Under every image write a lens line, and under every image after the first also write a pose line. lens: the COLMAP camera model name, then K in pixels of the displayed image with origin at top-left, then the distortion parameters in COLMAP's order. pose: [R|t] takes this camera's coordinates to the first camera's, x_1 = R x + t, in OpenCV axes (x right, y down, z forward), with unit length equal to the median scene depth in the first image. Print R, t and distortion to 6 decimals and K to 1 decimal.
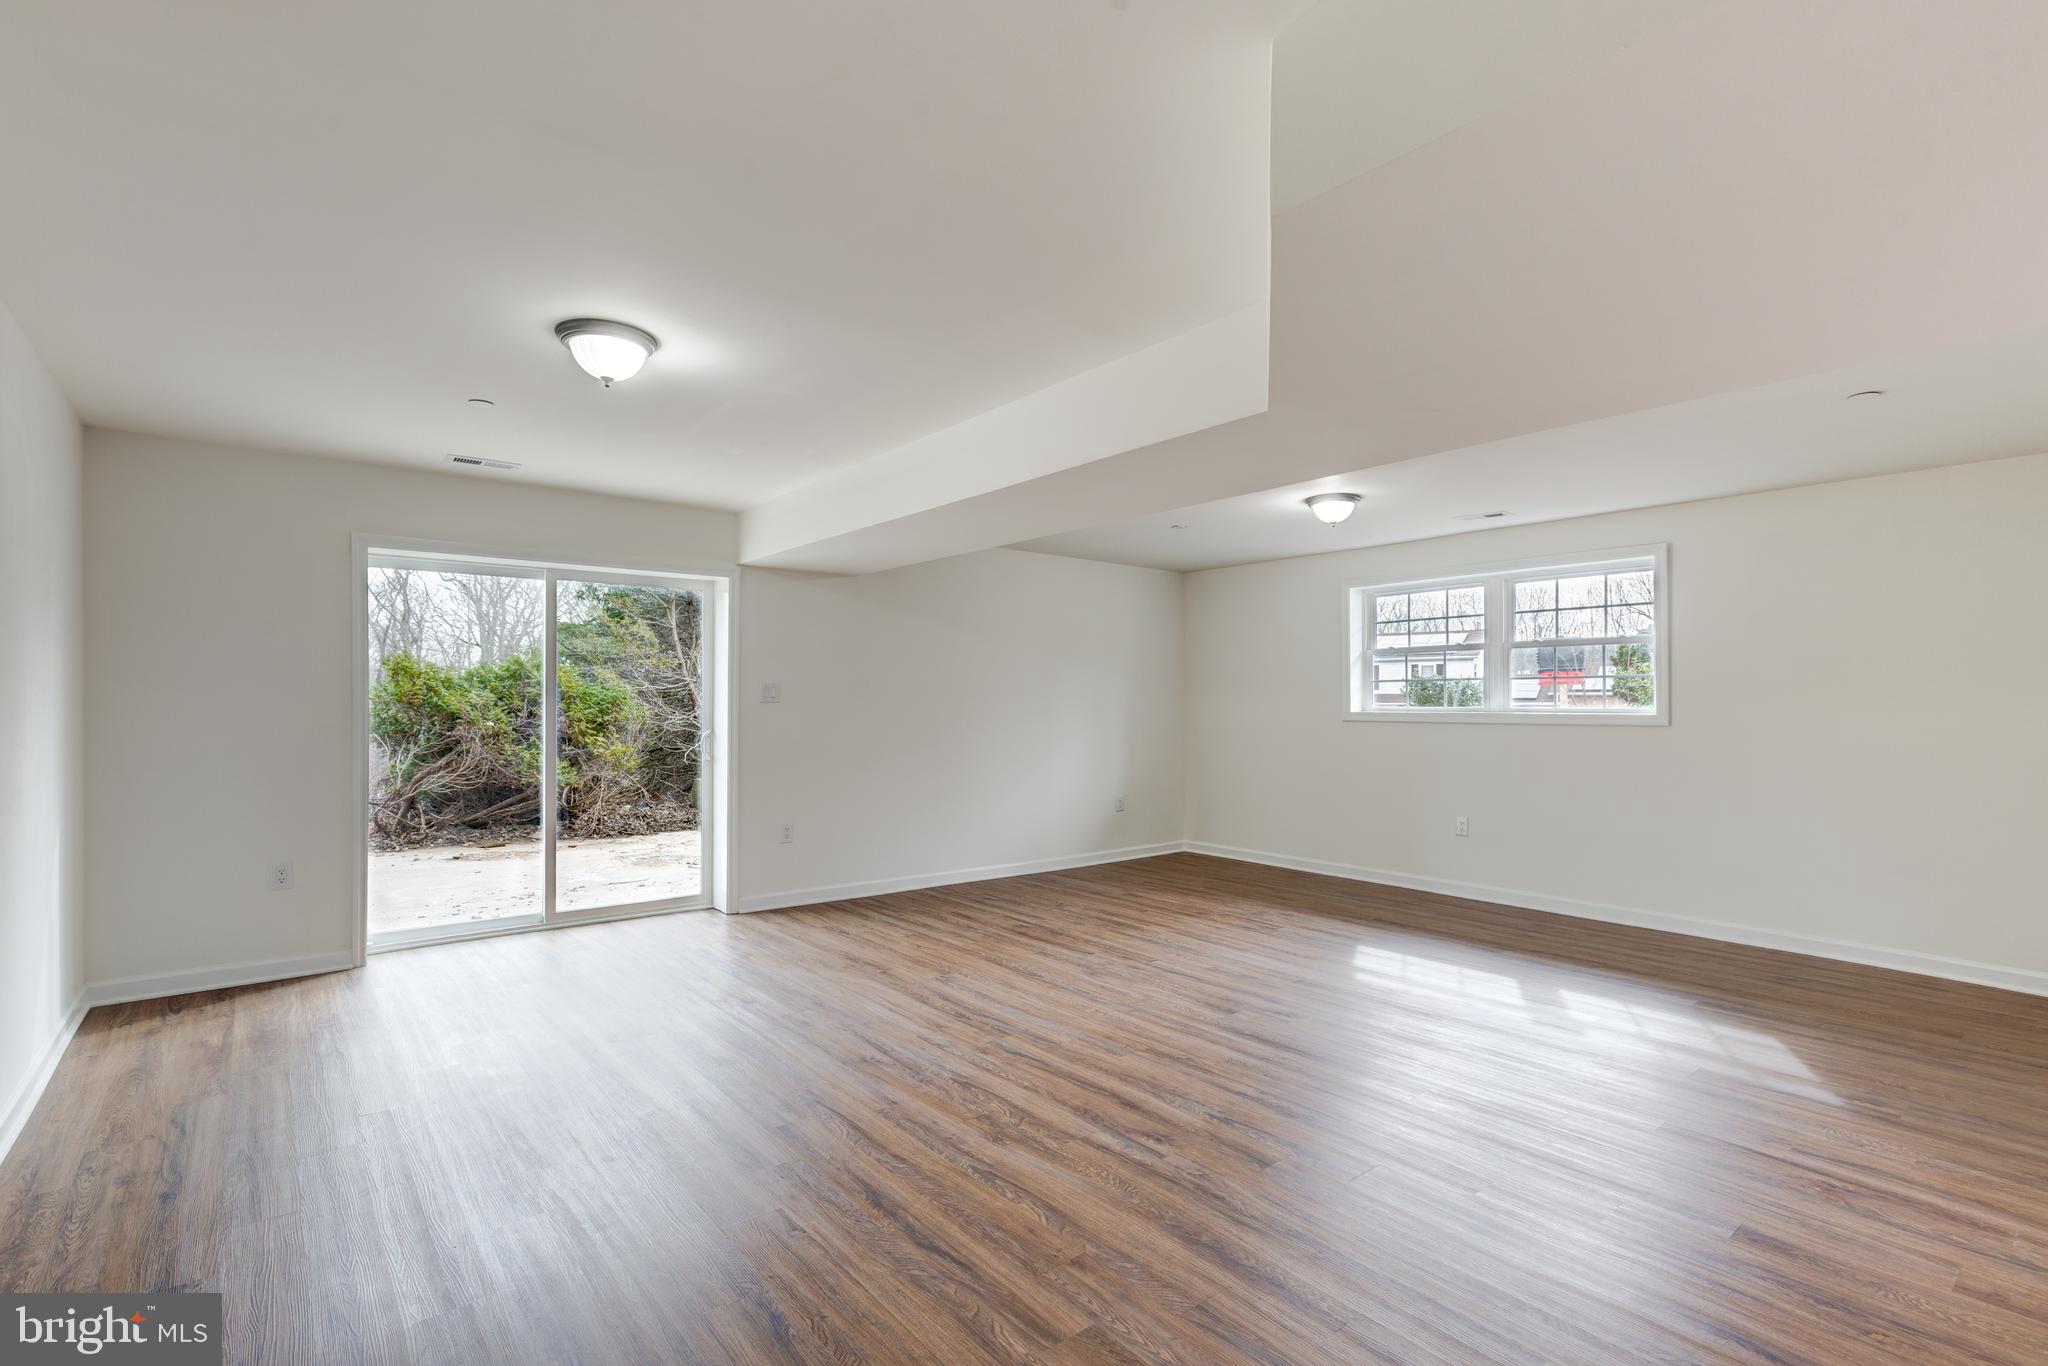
lens RADIAL K [[940.4, 0, 1016.1], [0, 940.4, 695.5], [0, 0, 1]] dist [0.011389, -0.002526]
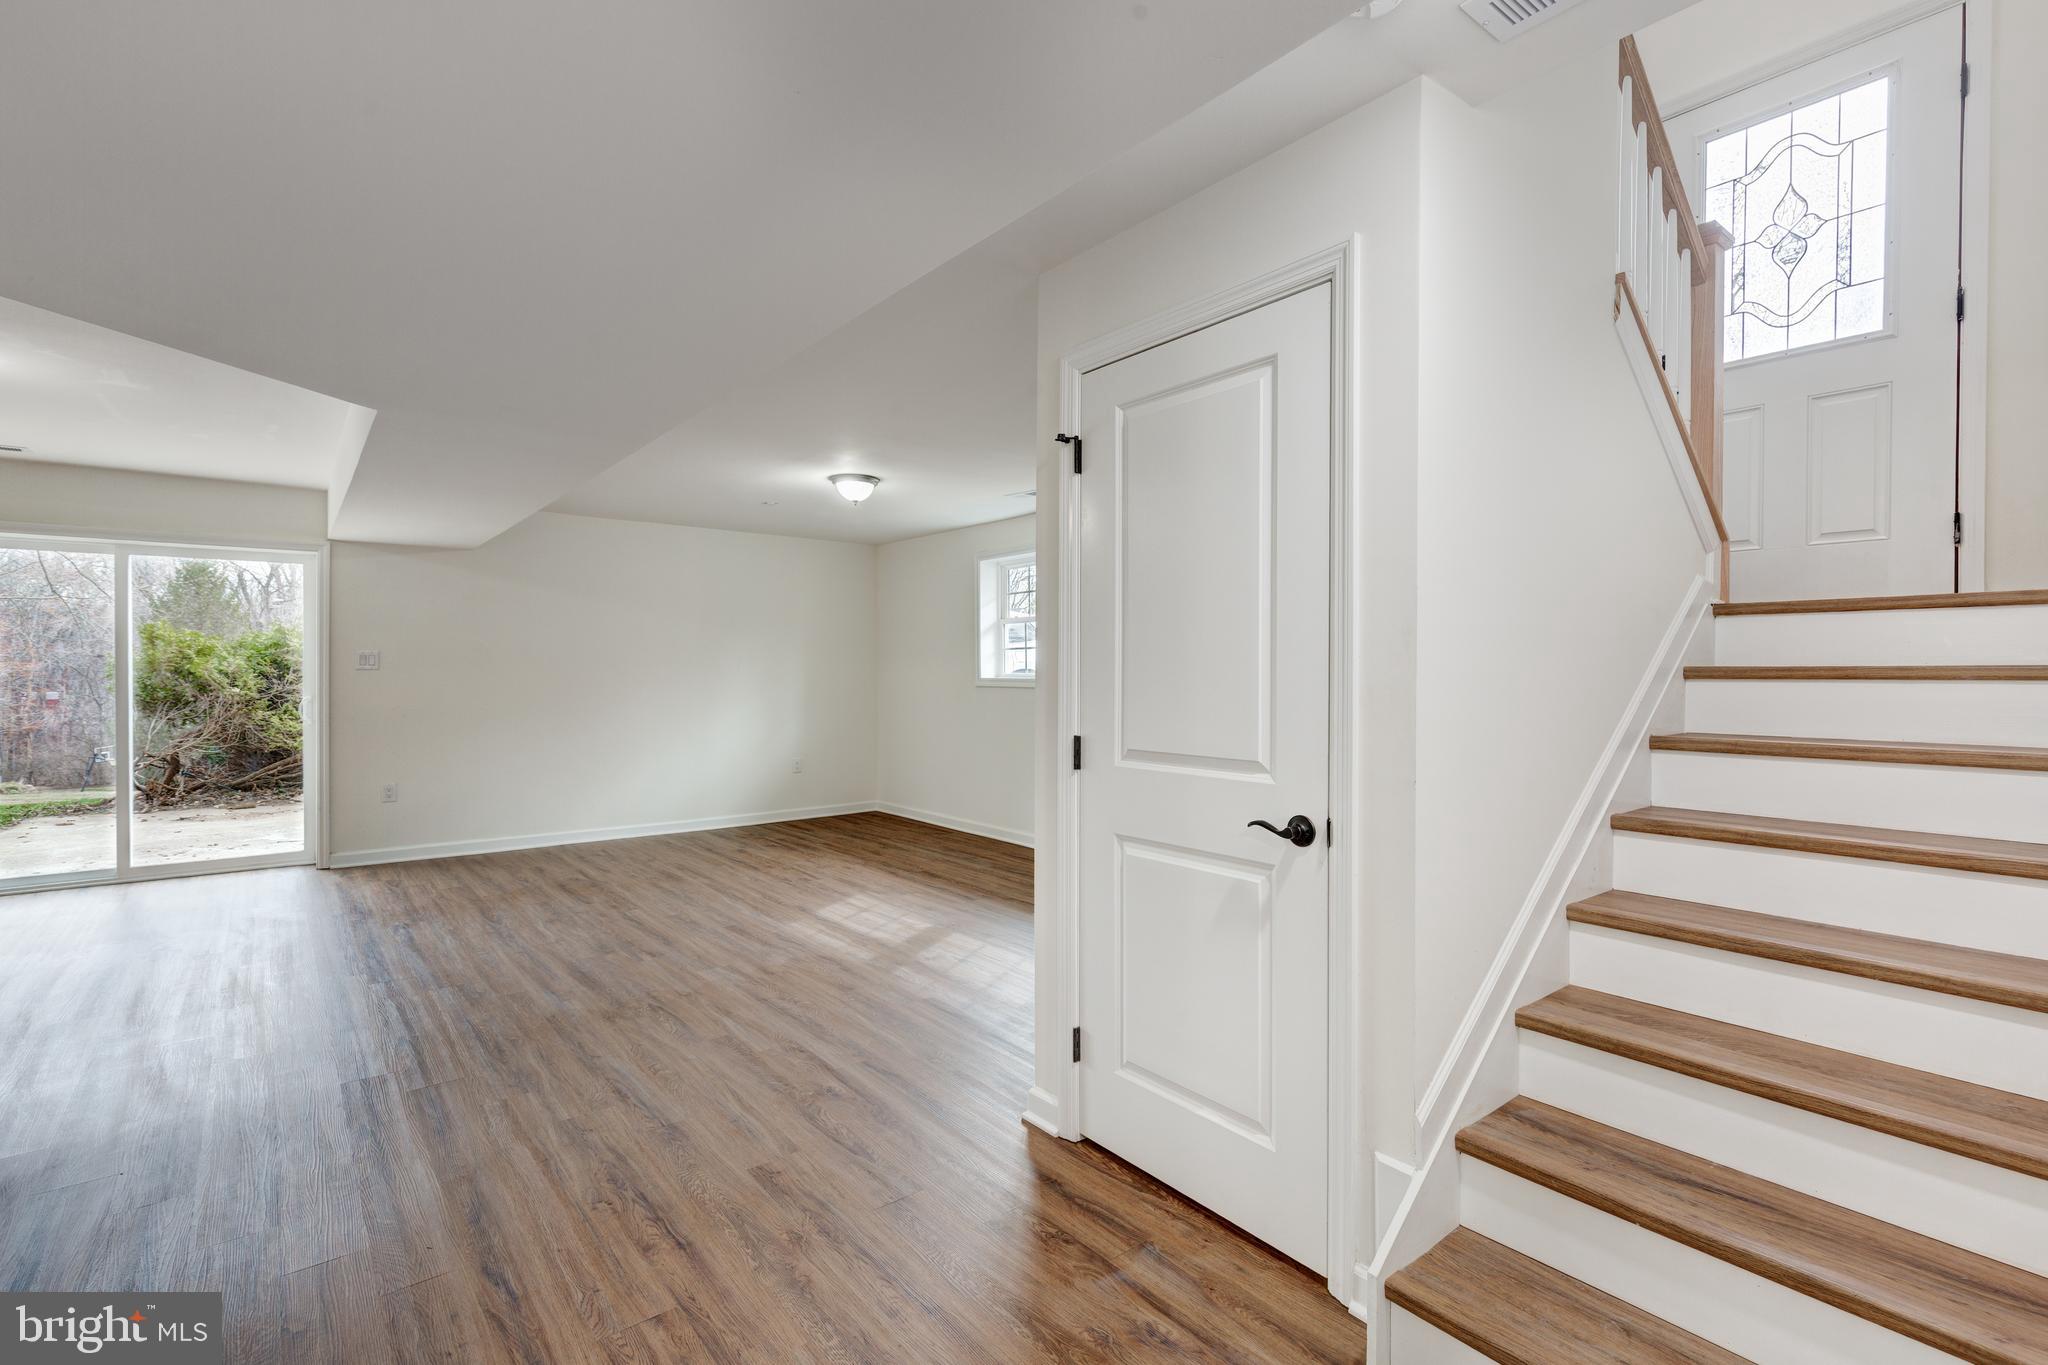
lens RADIAL K [[940.4, 0, 1035.4], [0, 940.4, 674.0], [0, 0, 1]] dist [0.011389, -0.002526]
pose [[0.999999, -0.001468, -0.000560, 0.535145], [0.001476, 0.999886, 0.015011, -0.003819], [0.000538, -0.015011, 0.999887, -0.068411]]
